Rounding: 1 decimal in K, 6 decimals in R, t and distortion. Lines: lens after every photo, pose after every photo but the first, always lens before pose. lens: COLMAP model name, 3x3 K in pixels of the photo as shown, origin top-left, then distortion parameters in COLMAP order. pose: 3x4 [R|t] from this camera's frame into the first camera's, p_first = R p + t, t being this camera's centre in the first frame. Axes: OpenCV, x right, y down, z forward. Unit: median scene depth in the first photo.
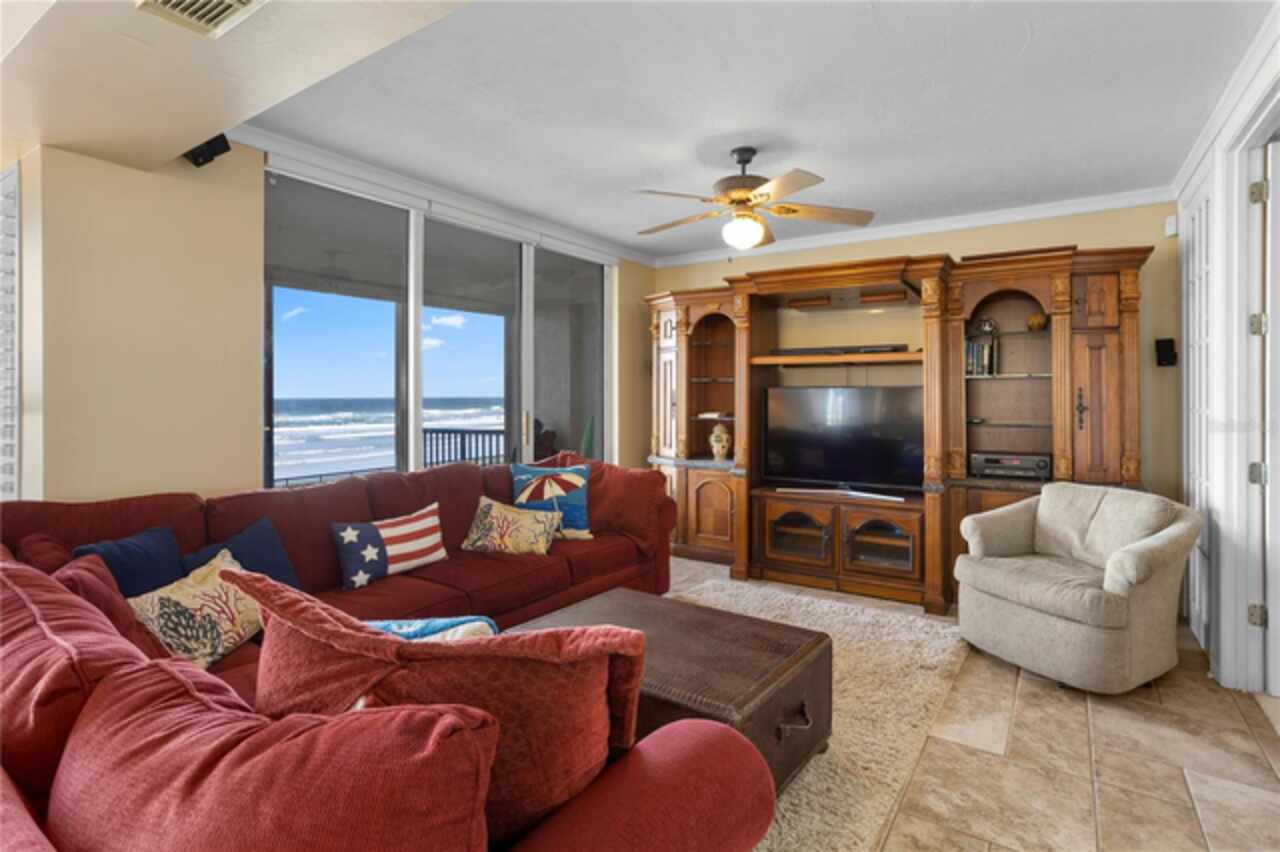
lens RADIAL K [[621.6, 0, 639.6], [0, 621.6, 400.7], [0, 0, 1]] dist [0.001120, 0.002558]
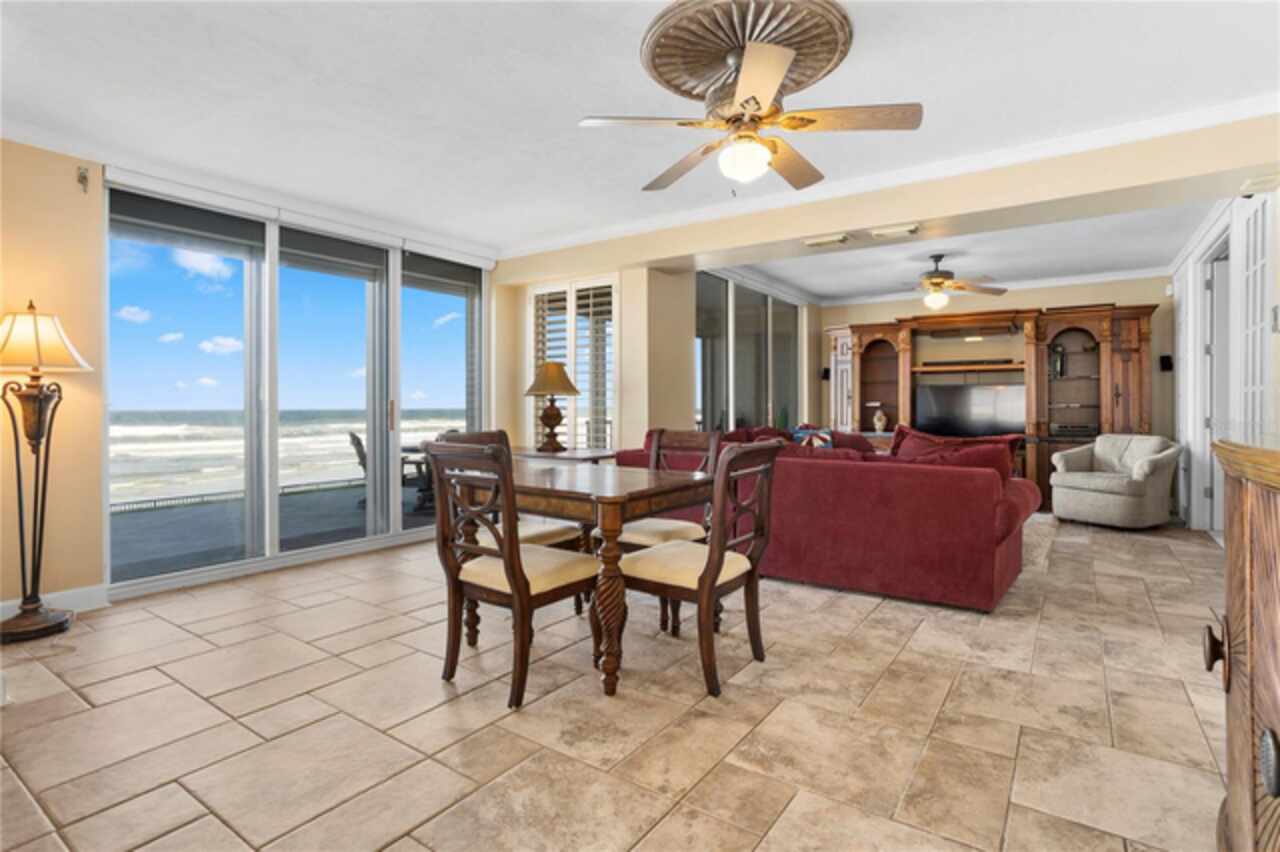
lens RADIAL K [[621.6, 0, 638.9], [0, 621.6, 415.1], [0, 0, 1]] dist [0.001120, 0.002558]
pose [[0.999921, -0.001443, -0.012495, -0.634238], [0.001490, 0.999992, 0.003729, 0.061046], [0.012490, -0.003747, 0.999915, -0.794728]]
